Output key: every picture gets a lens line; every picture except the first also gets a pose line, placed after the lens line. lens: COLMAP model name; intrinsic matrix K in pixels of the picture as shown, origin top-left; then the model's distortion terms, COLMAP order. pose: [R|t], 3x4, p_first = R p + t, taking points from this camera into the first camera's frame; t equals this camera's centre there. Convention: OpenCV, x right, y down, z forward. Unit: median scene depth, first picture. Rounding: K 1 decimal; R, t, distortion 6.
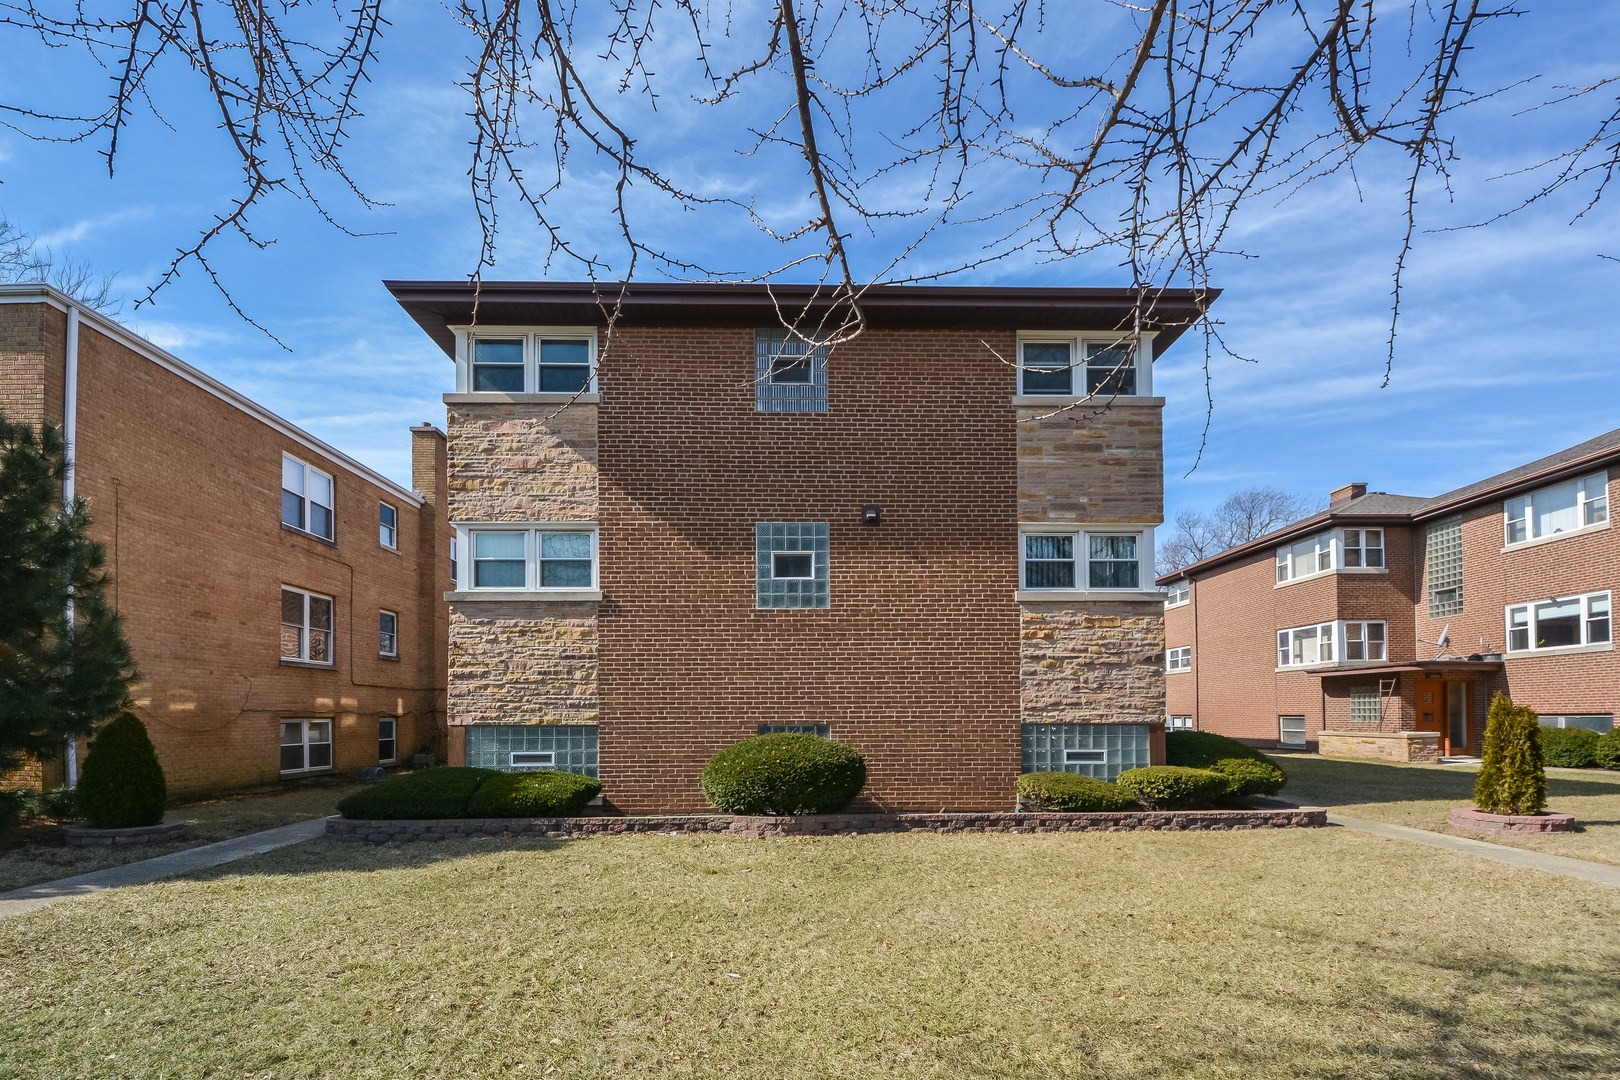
lens RADIAL K [[719.6, 0, 807.6], [0, 719.6, 589.7], [0, 0, 1]] dist [0.010845, -0.013411]
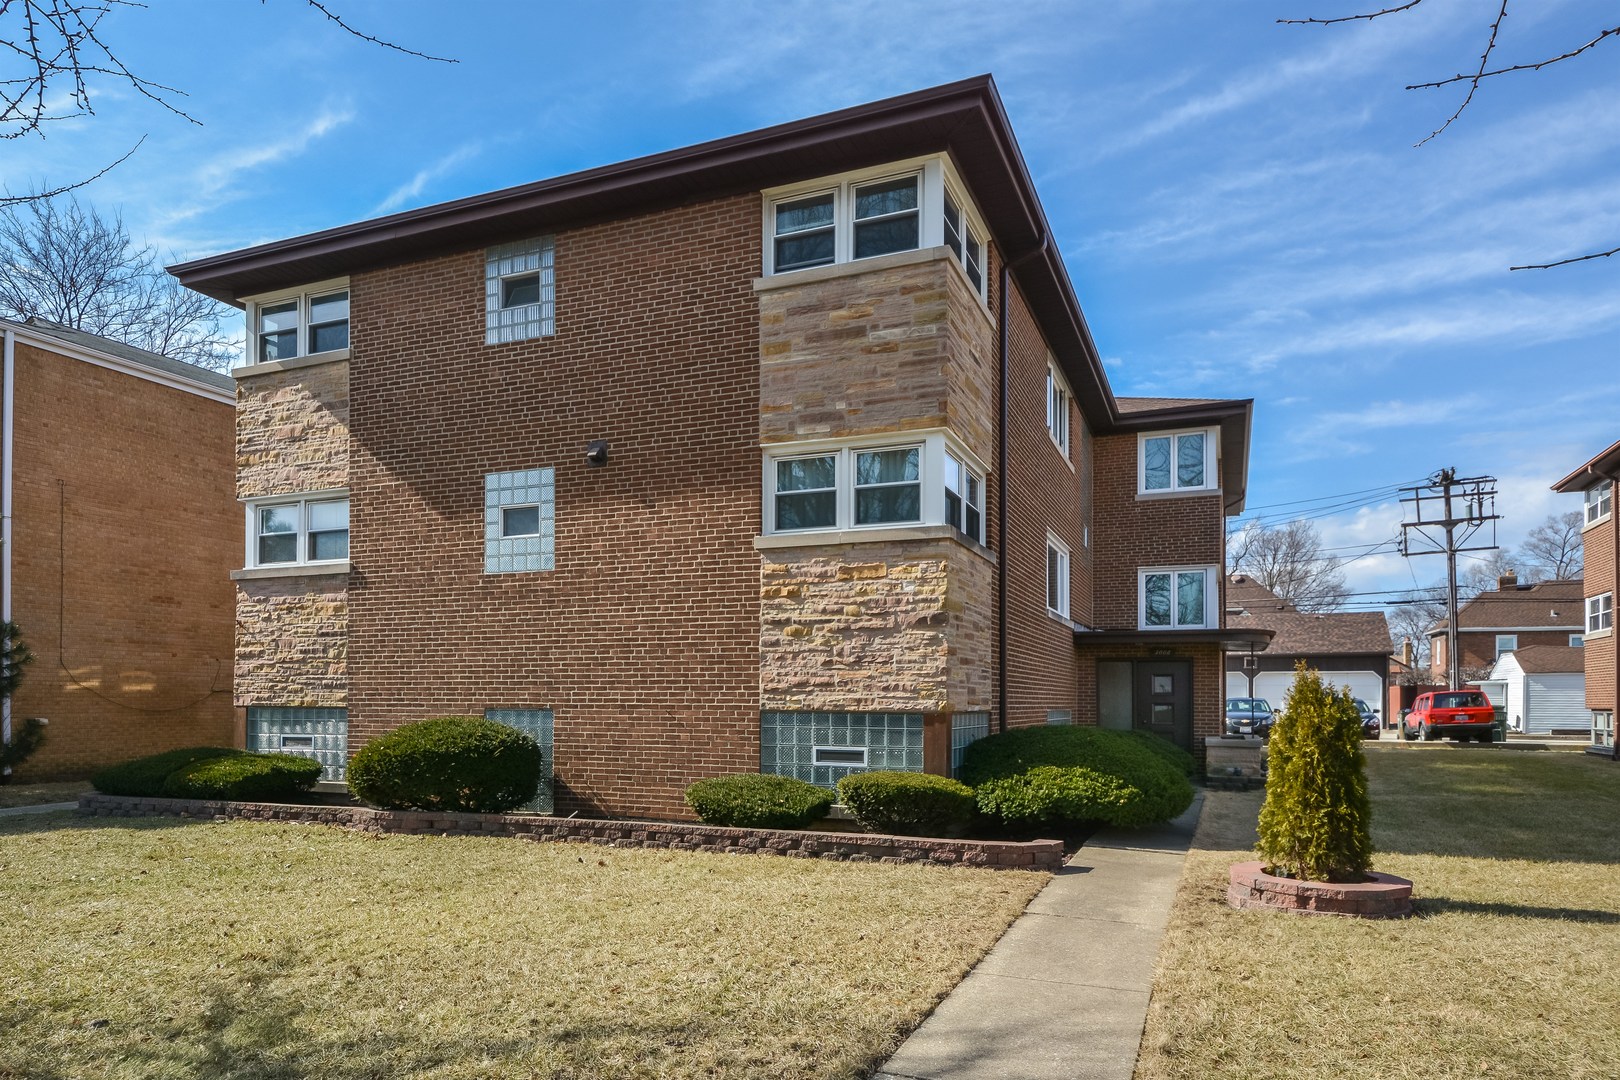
lens RADIAL K [[950.5, 0, 810.0], [0, 950.5, 540.0], [0, 0, 1]] dist [0.020474, -0.001939]
pose [[0.920533, -0.056863, -0.386505, 0.726877], [0.057806, 0.998286, -0.009195, 0.018689], [0.386365, -0.013878, 0.922242, 0.096625]]
